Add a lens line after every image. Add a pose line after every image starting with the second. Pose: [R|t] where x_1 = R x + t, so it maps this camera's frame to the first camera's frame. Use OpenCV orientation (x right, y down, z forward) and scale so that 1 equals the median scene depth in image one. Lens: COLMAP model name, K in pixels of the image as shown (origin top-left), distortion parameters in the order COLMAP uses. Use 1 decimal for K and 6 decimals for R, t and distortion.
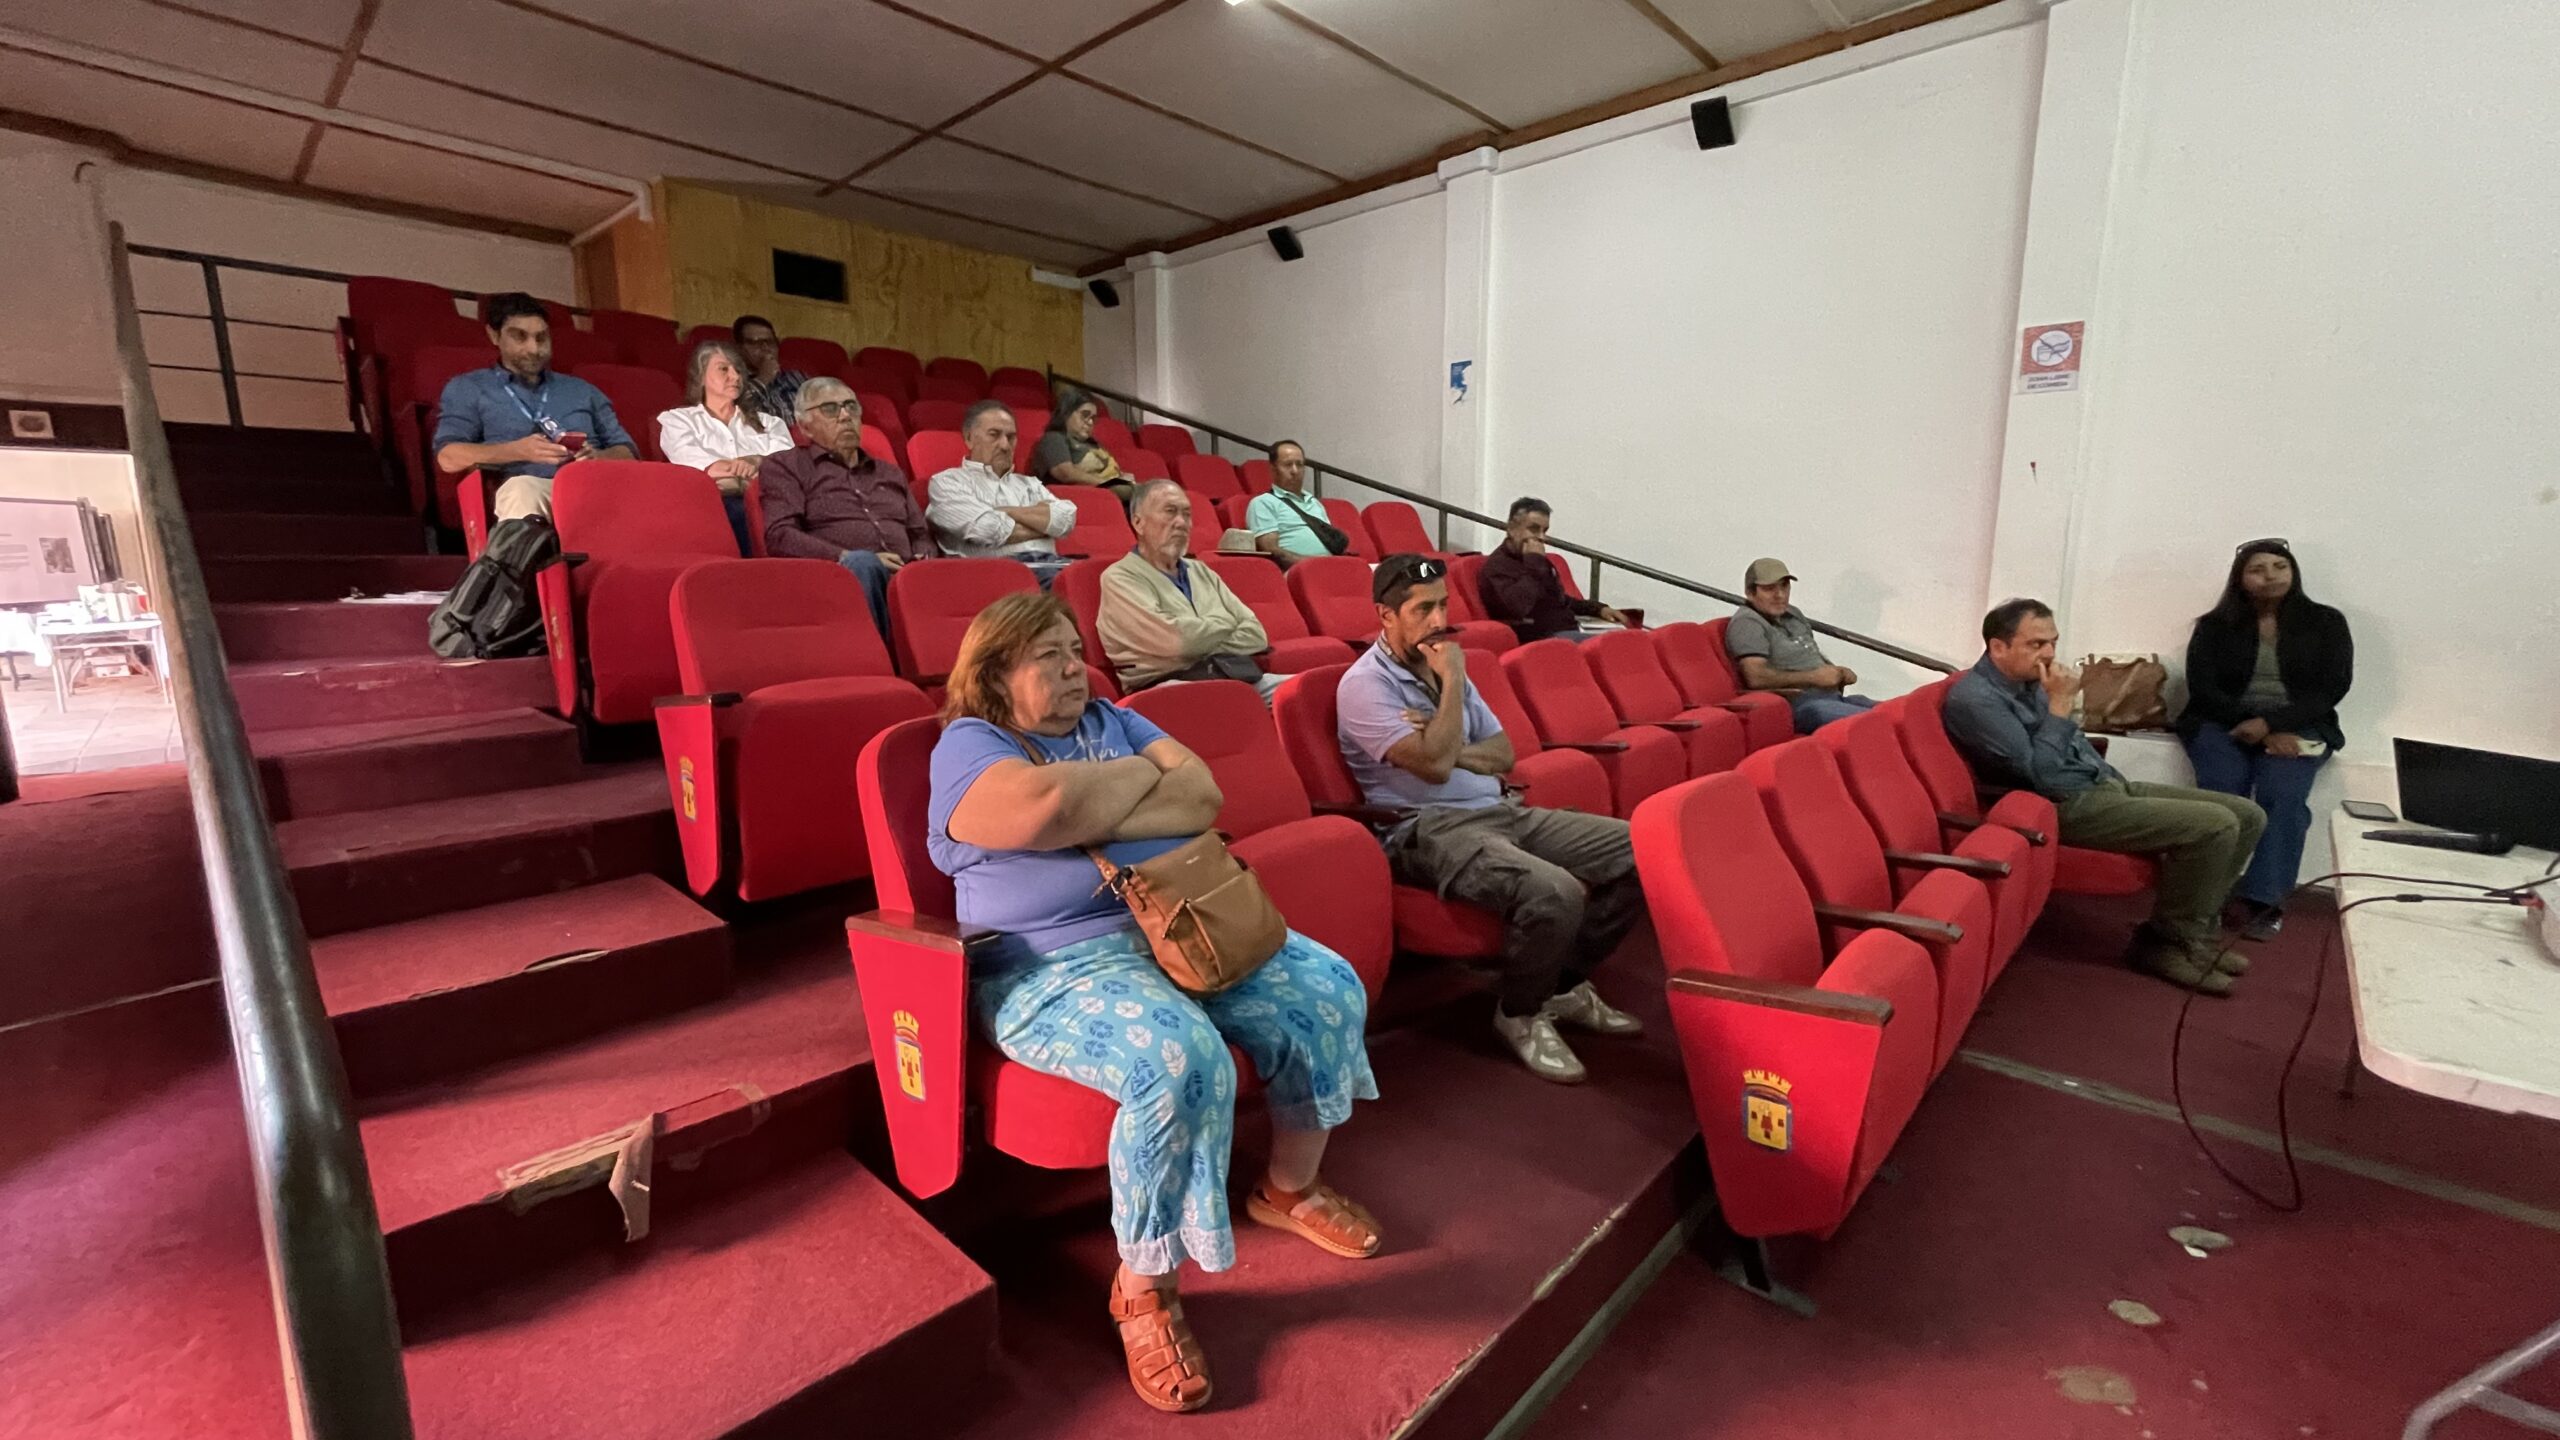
lens RADIAL K [[1029.0, 0, 1278.3], [0, 1029.0, 714.6], [0, 0, 1]] dist [-0.006741, 0.000801]
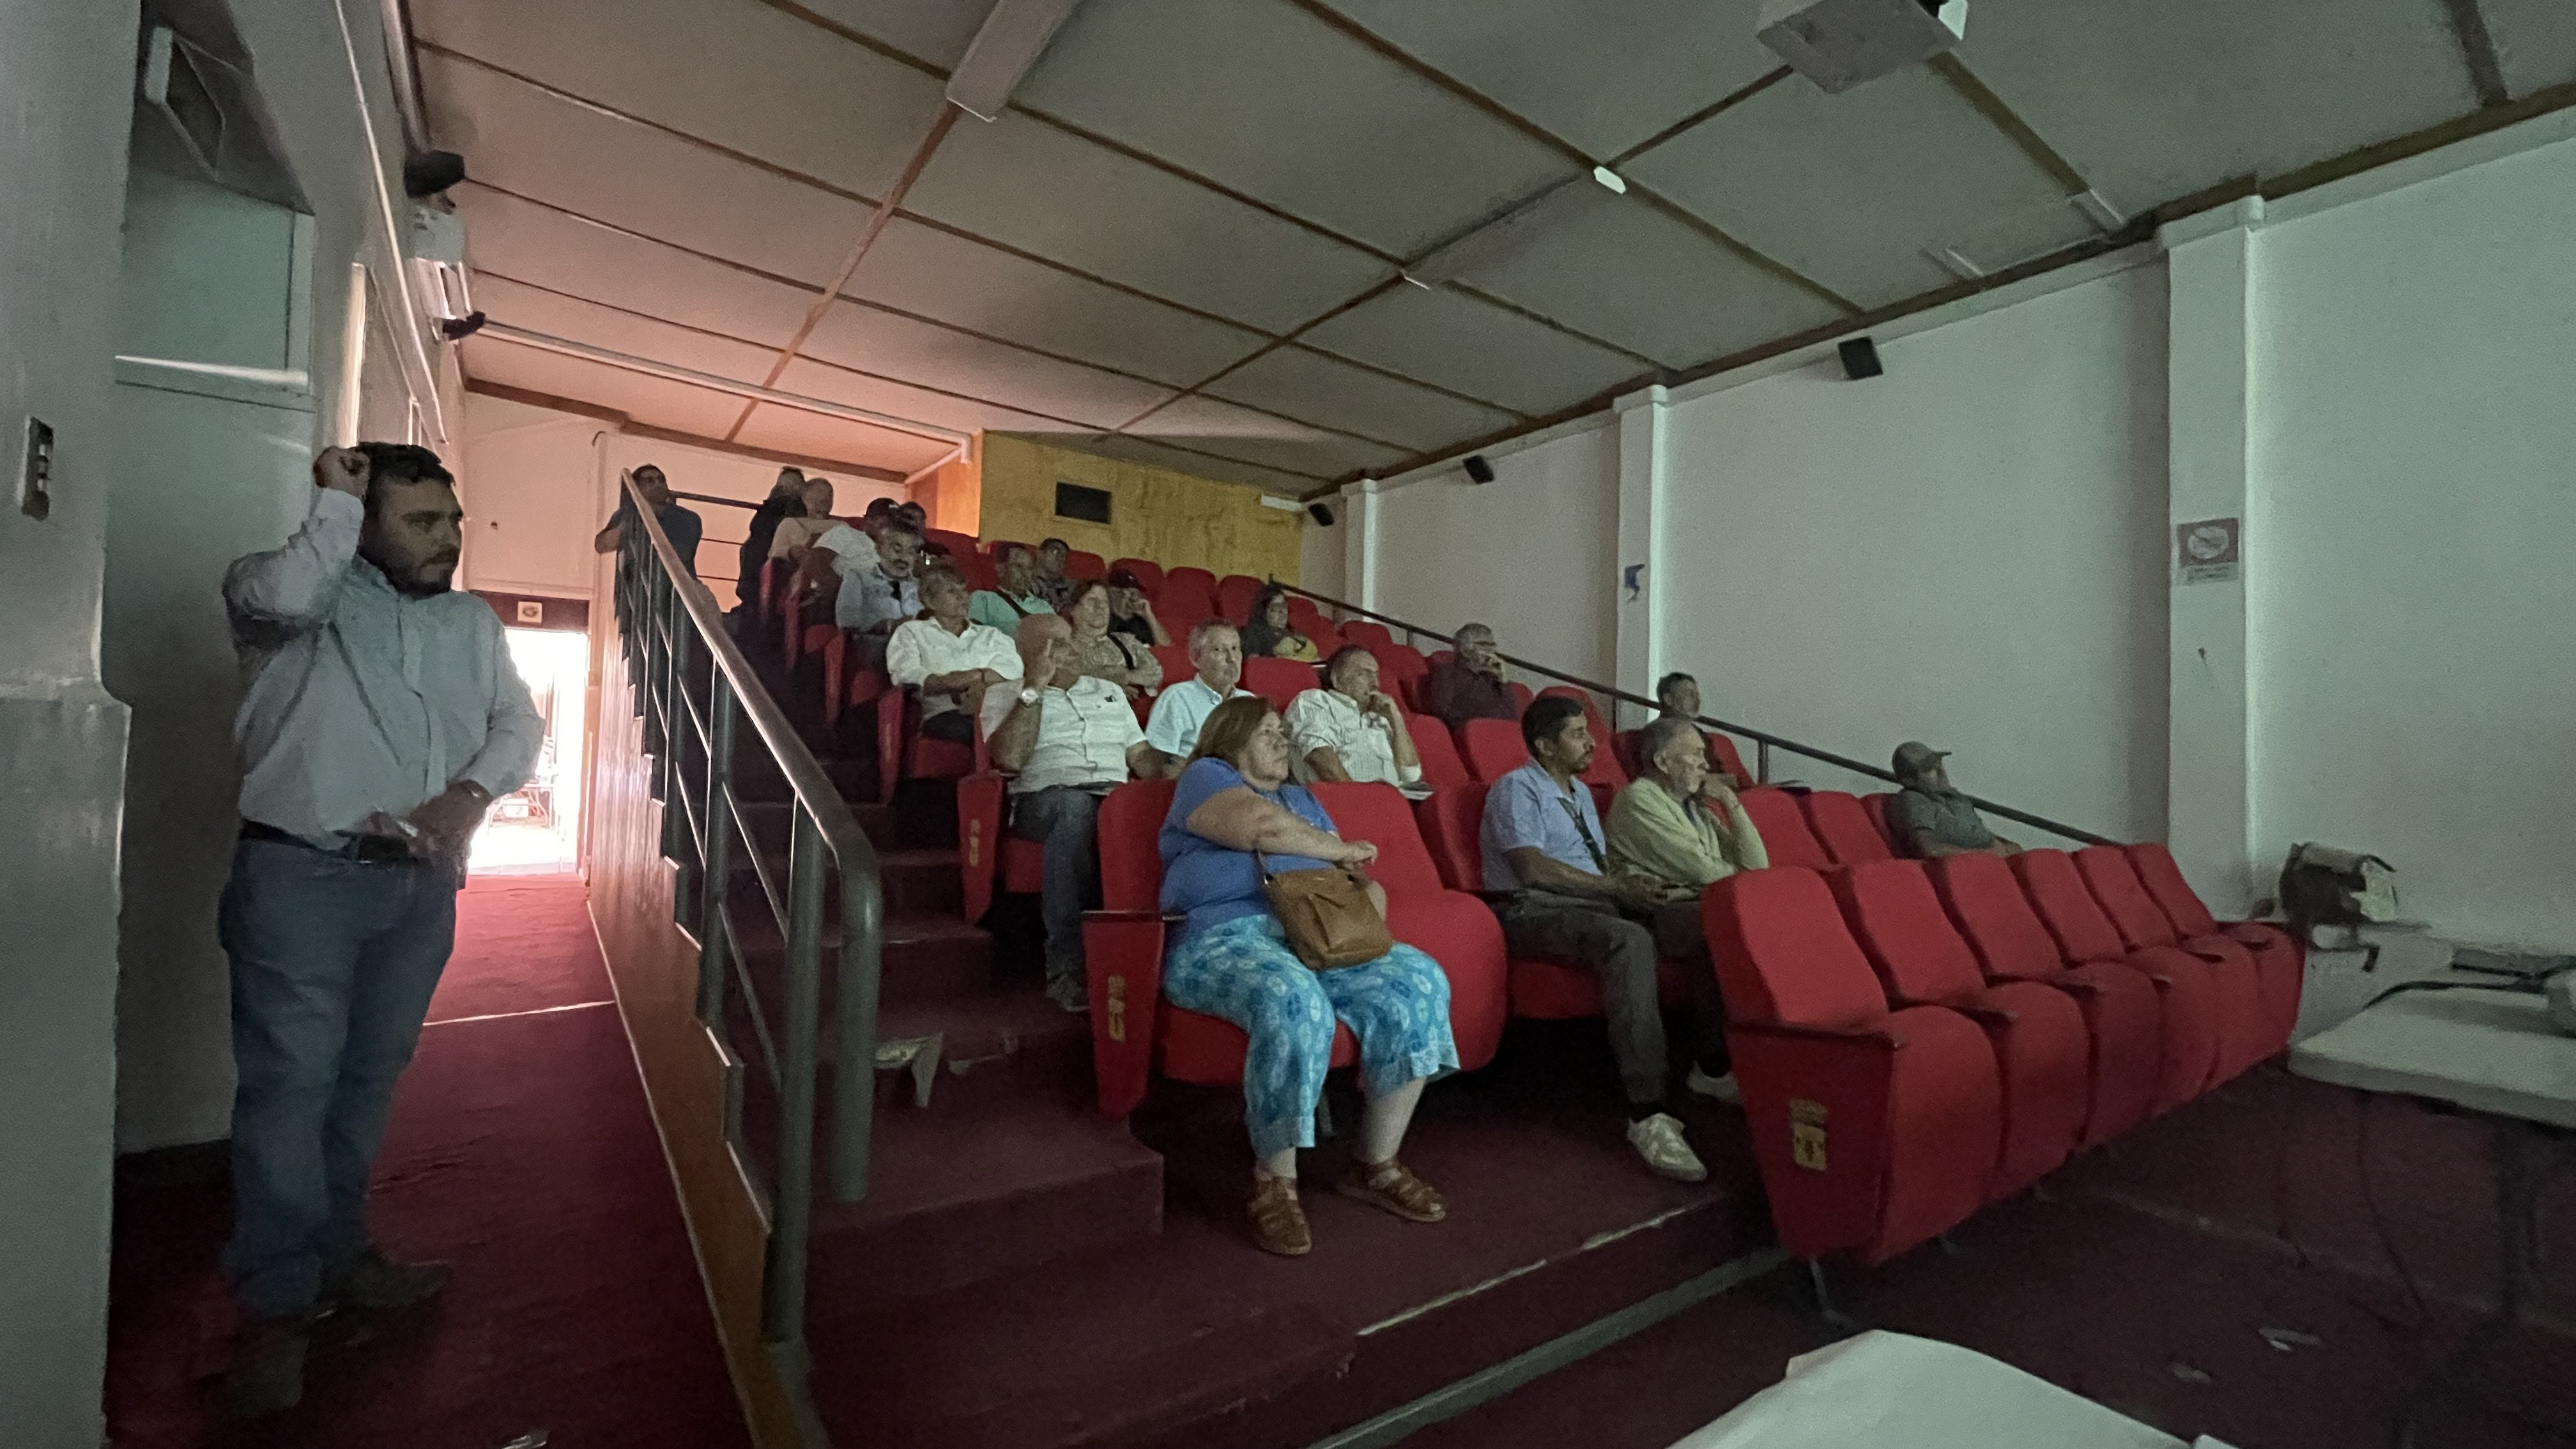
lens RADIAL K [[1035.4, 0, 1288.6], [0, 1035.4, 715.0], [0, 0, 1]] dist [-0.006741, 0.000801]
pose [[0.980672, 0.023990, -0.194181, 0.049607], [-0.063191, 0.978103, -0.198296, 0.082455], [0.185172, 0.206734, 0.960715, -0.145209]]
